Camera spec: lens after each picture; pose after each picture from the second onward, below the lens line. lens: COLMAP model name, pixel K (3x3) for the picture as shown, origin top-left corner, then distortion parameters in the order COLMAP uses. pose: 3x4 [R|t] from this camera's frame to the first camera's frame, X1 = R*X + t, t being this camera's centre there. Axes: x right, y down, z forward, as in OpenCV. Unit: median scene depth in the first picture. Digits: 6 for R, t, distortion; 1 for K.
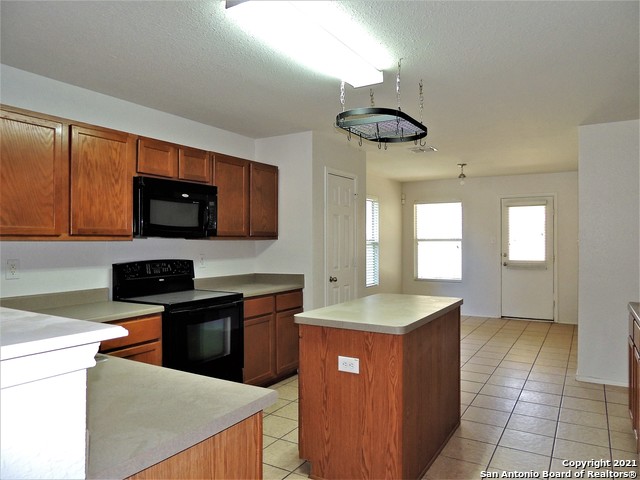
lens RADIAL K [[460.8, 0, 318.5], [0, 460.8, 241.5], [0, 0, 1]] dist [-0.014554, -0.001008]
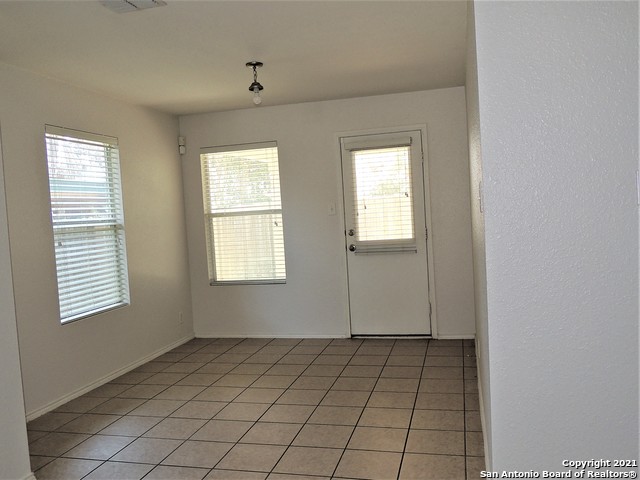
lens RADIAL K [[544.5, 0, 320.9], [0, 544.5, 239.7], [0, 0, 1]] dist [-0.004174, -0.001183]
pose [[0.958484, -0.068284, 0.276848, 0.350719], [0.056412, 0.997123, 0.050633, 0.000997], [-0.279509, -0.032914, 0.959579, 0.681372]]
